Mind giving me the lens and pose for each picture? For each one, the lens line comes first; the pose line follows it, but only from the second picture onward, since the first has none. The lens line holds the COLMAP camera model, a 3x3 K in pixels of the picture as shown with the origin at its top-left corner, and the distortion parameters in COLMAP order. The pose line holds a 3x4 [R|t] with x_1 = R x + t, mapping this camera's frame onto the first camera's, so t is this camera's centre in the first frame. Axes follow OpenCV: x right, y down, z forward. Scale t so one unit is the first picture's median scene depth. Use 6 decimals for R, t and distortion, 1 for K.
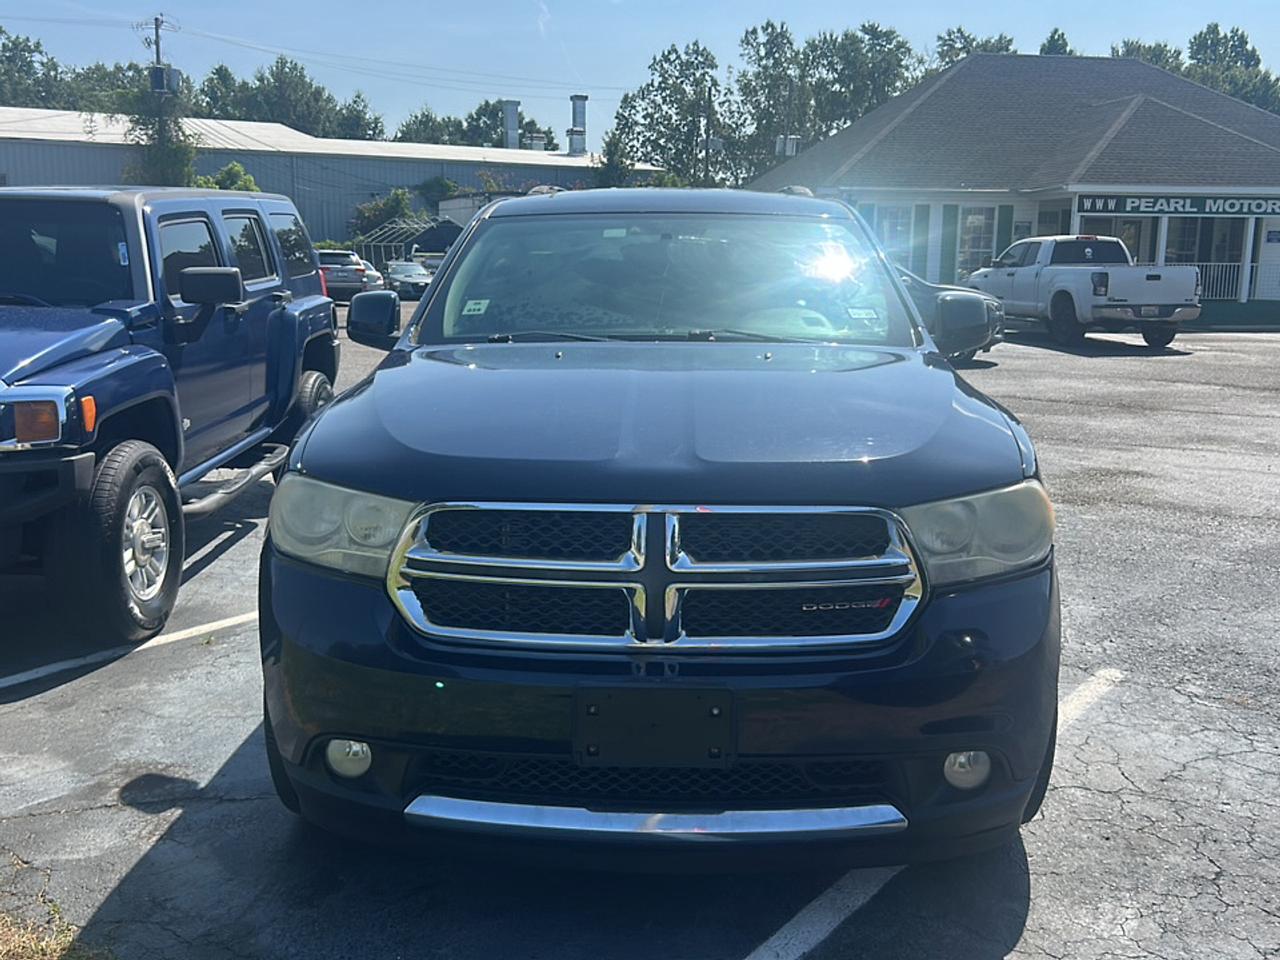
lens RADIAL K [[1208.5, 0, 640.0], [0, 1208.5, 480.0], [0, 0, 1]] dist [0.075809, -0.158348]
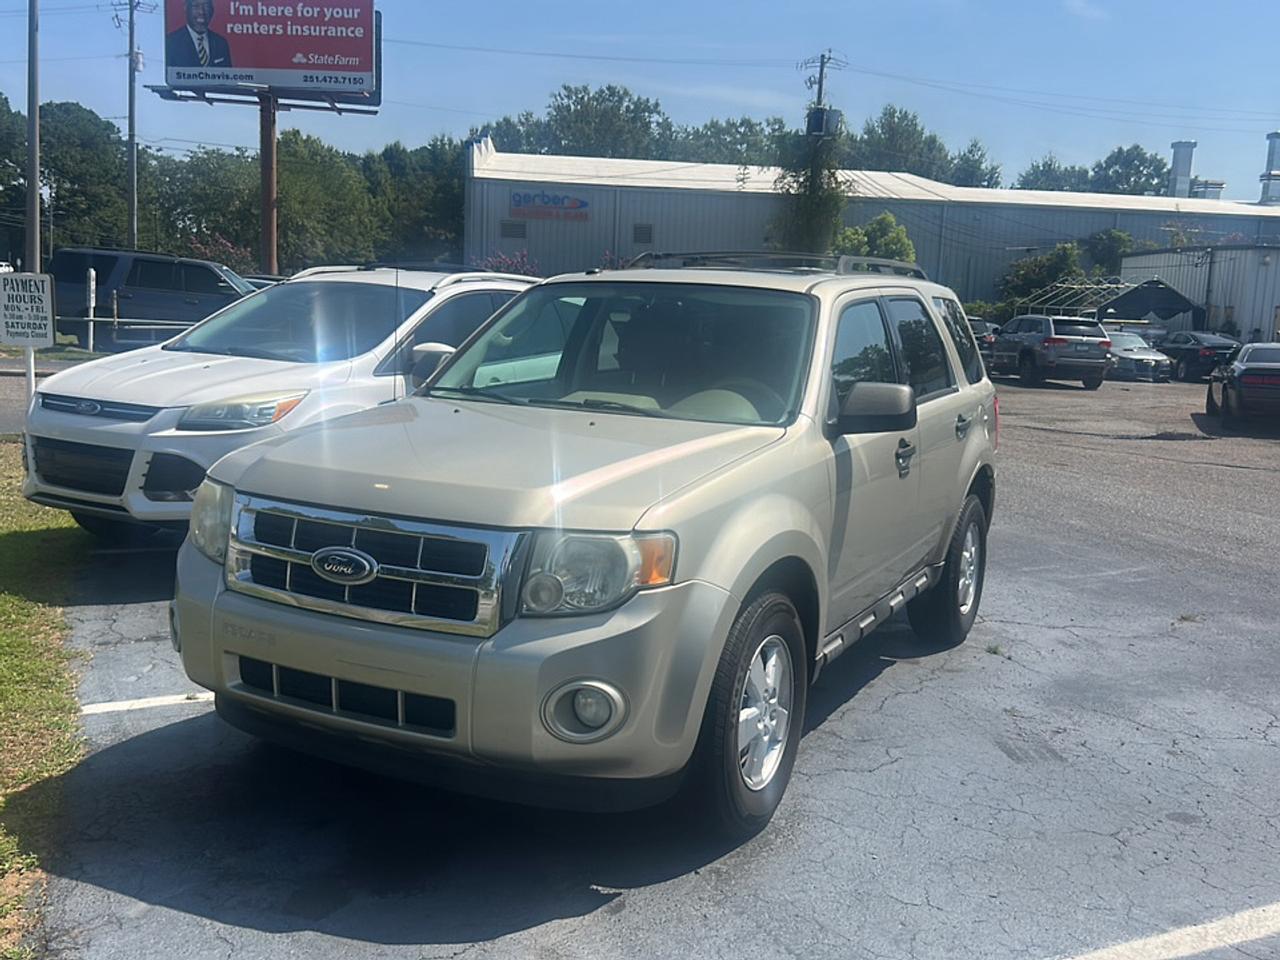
lens RADIAL K [[1208.5, 0, 640.0], [0, 1208.5, 480.0], [0, 0, 1]] dist [0.075809, -0.158348]
pose [[0.909232, 0.091052, -0.406211, -0.103013], [-0.109446, 0.993744, -0.022227, -0.022485], [0.401646, 0.064668, 0.913509, 0.110586]]
